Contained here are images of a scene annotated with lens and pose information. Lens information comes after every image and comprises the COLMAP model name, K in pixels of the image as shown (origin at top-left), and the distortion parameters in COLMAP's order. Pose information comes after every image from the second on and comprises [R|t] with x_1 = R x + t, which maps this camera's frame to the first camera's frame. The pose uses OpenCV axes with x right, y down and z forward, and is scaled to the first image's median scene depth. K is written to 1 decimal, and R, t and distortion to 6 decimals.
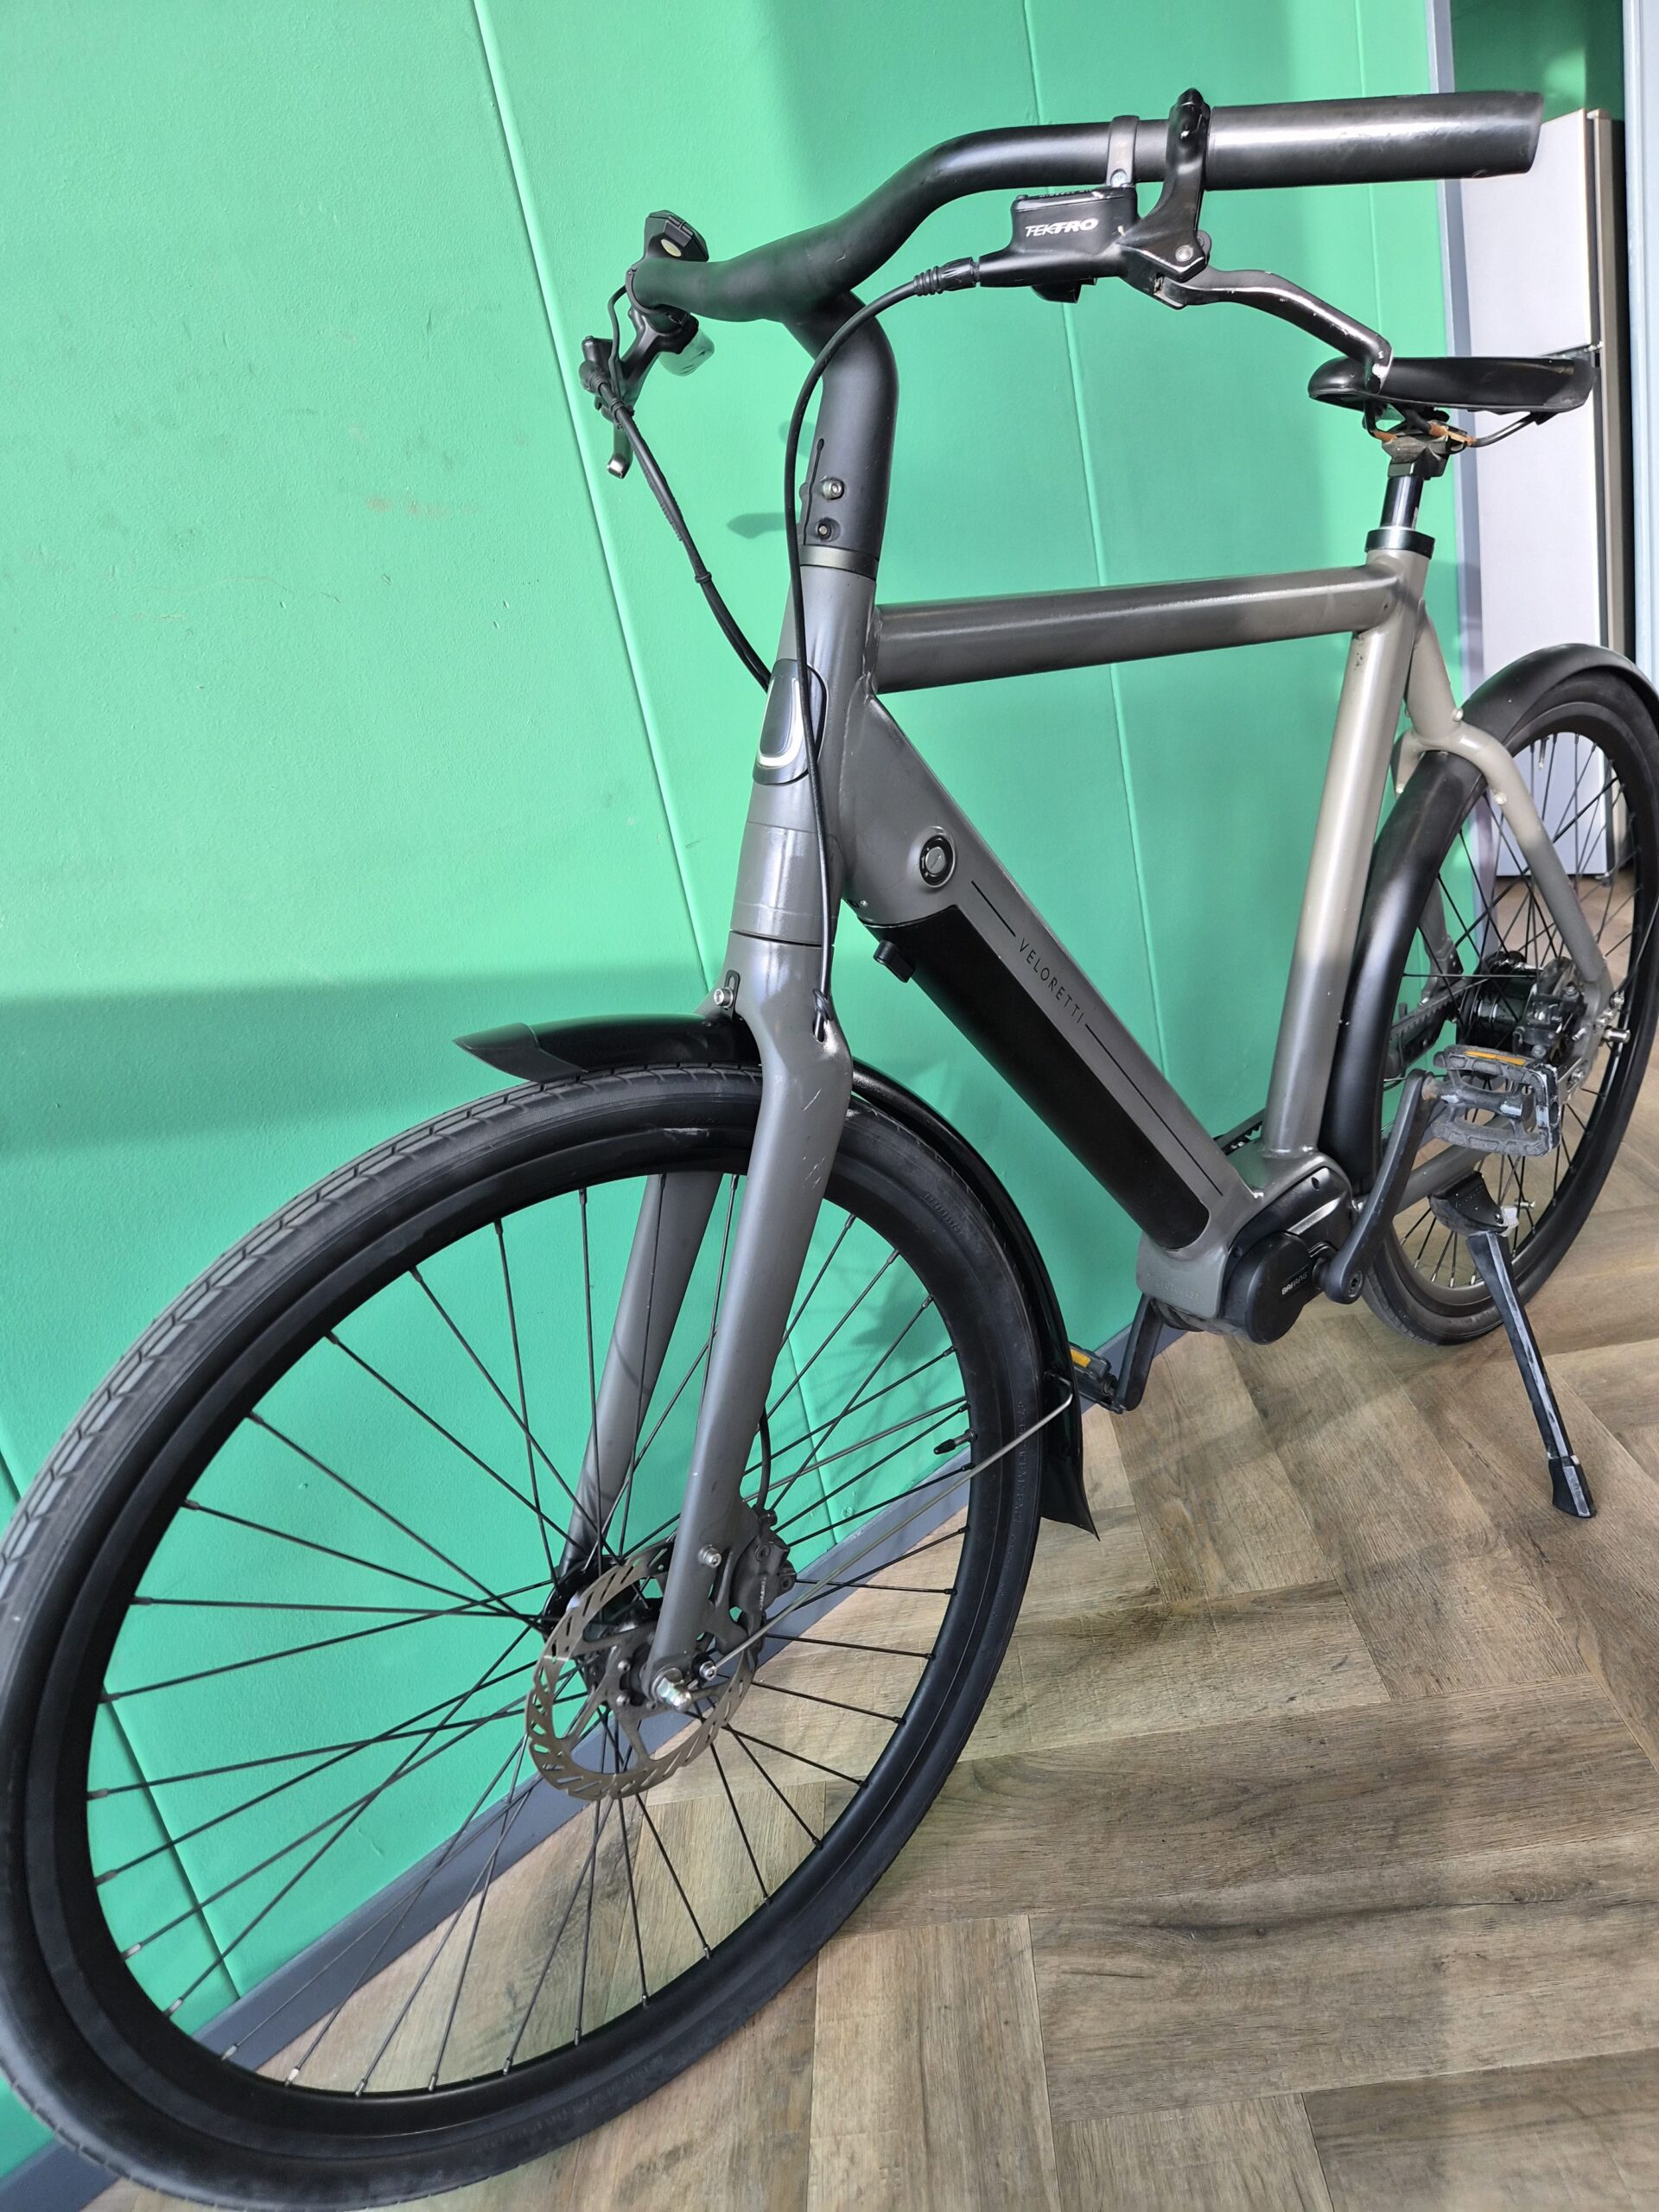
lens RADIAL K [[1526.6, 0, 872.4], [0, 1526.6, 1098.0], [0, 0, 1]] dist [0.002963, 0.000225]
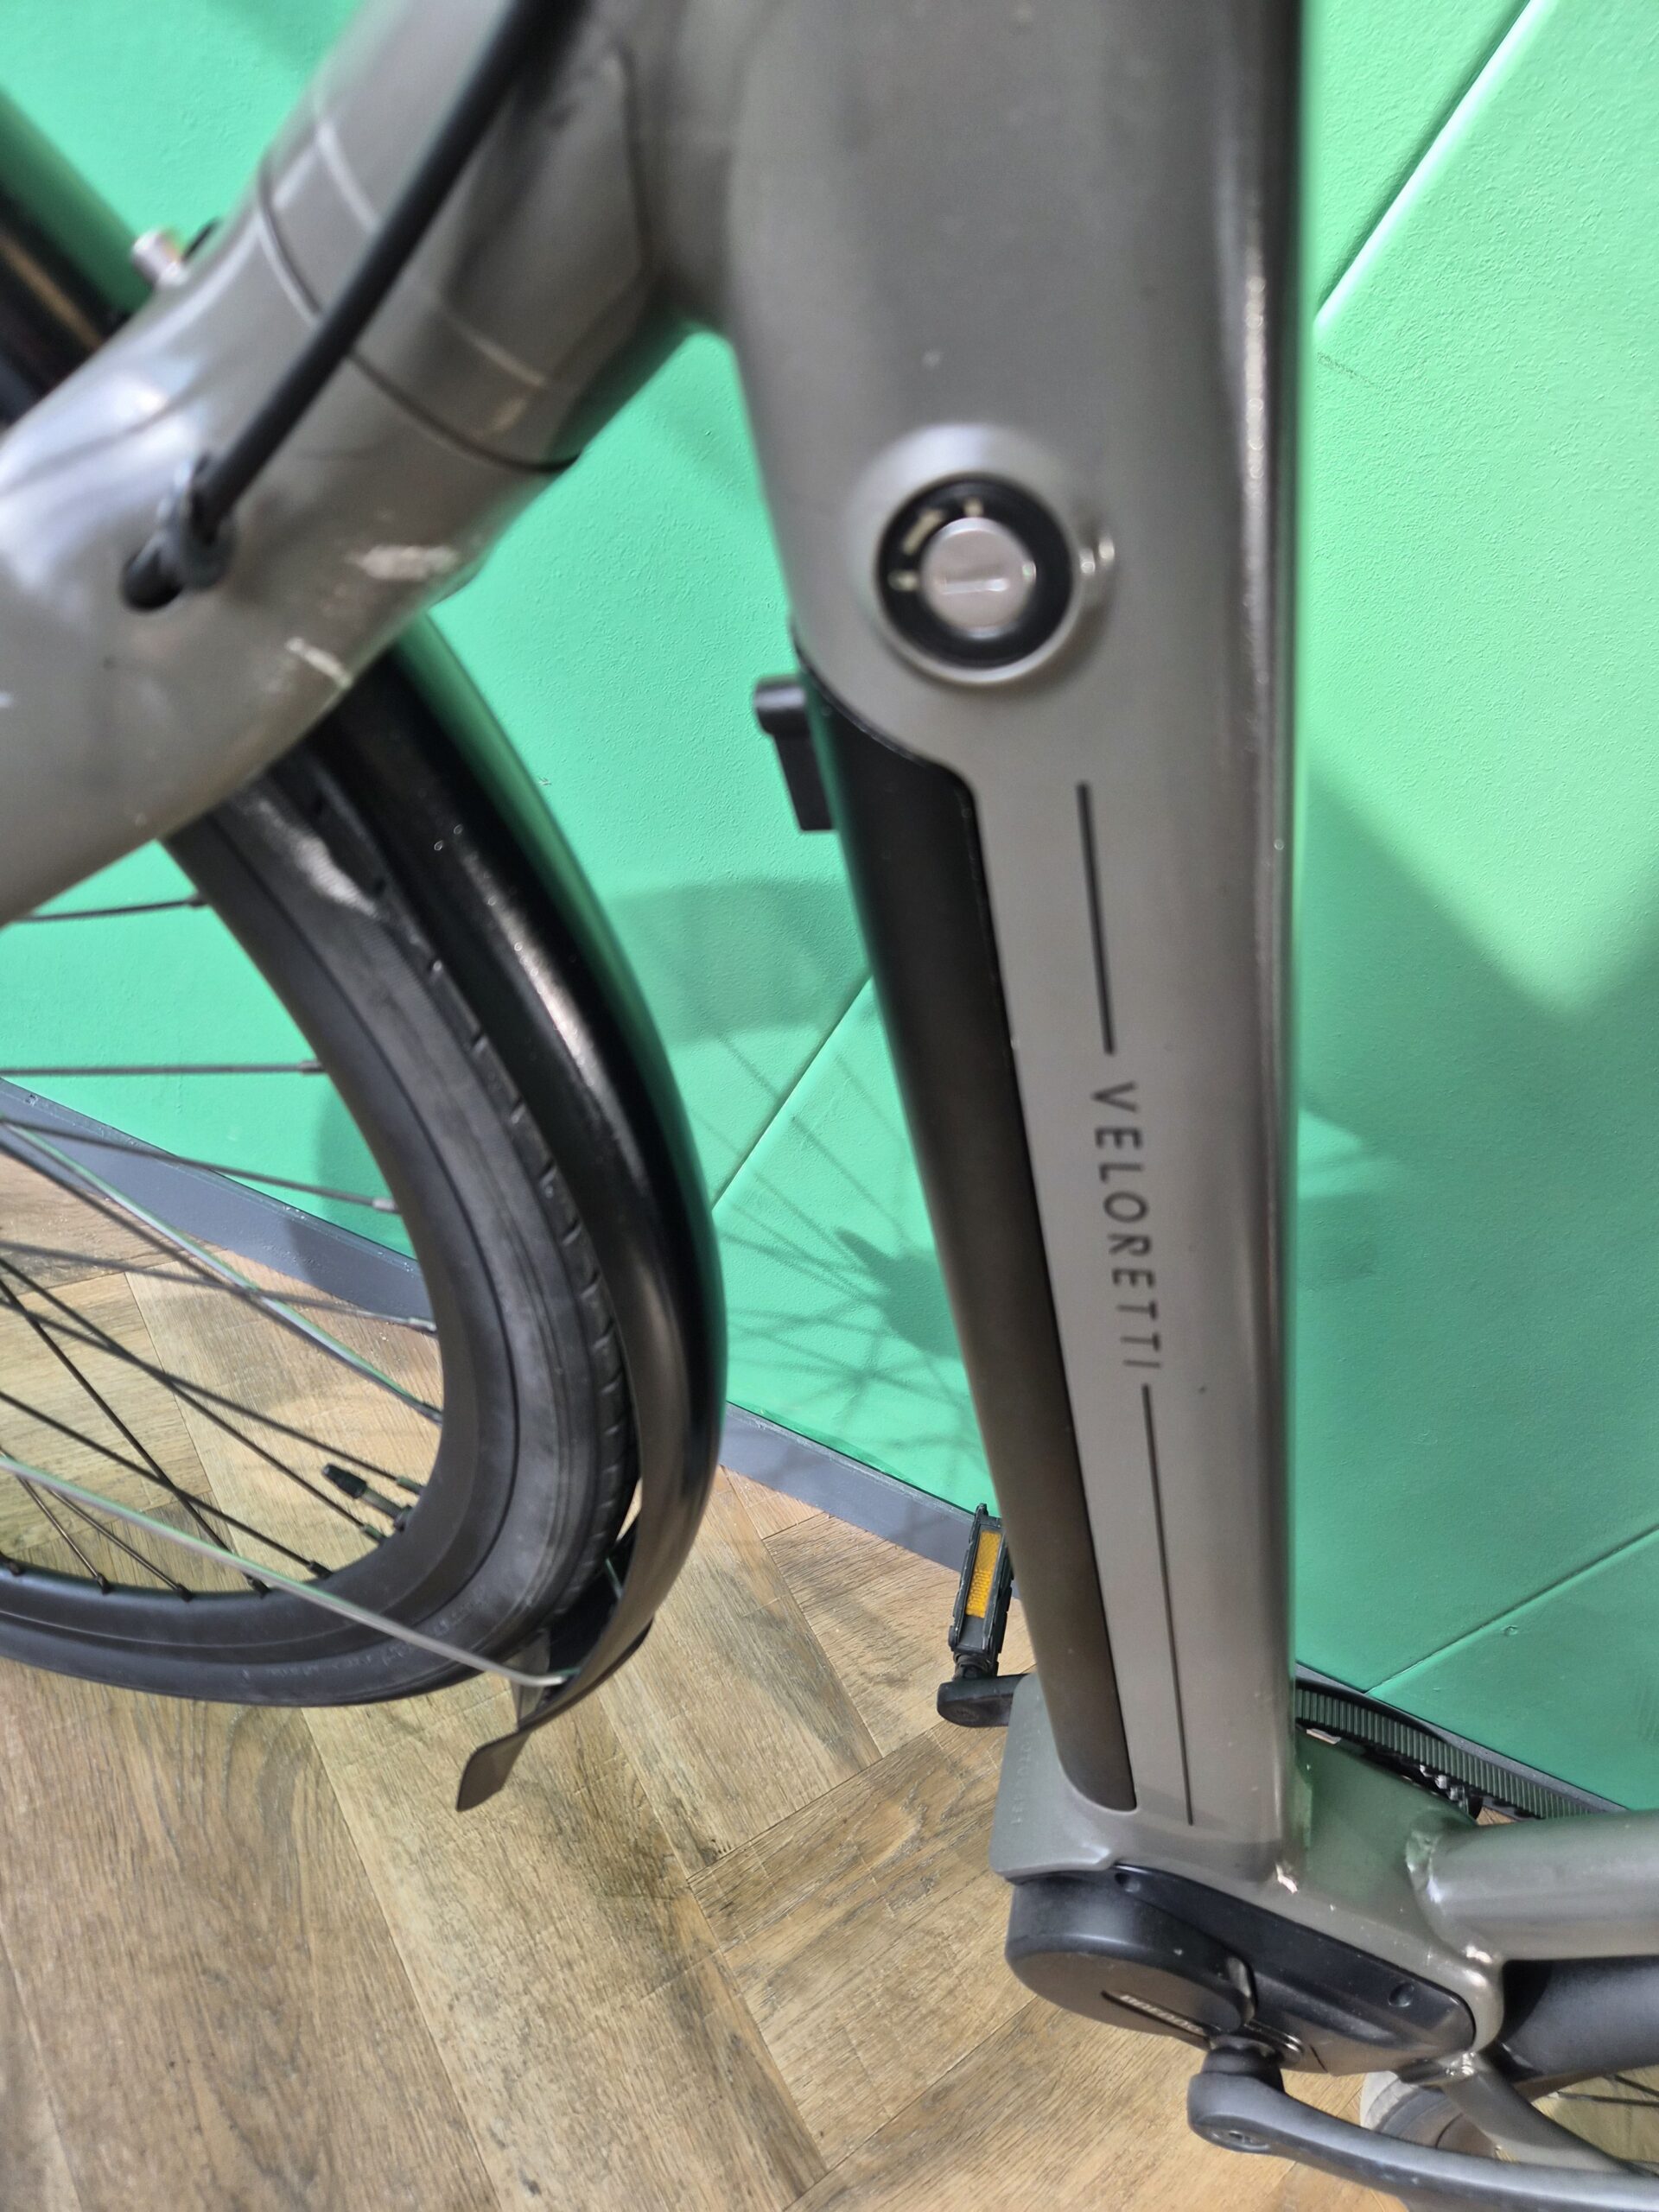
lens RADIAL K [[1501.6, 0, 829.5], [0, 1501.6, 1106.0], [0, 0, 1]] dist [-0.000950, -0.003561]
pose [[0.420761, 0.865581, -0.271533, 0.111432], [-0.745935, 0.500458, 0.439458, -0.133257], [0.516277, 0.017639, 0.856240, 0.518832]]
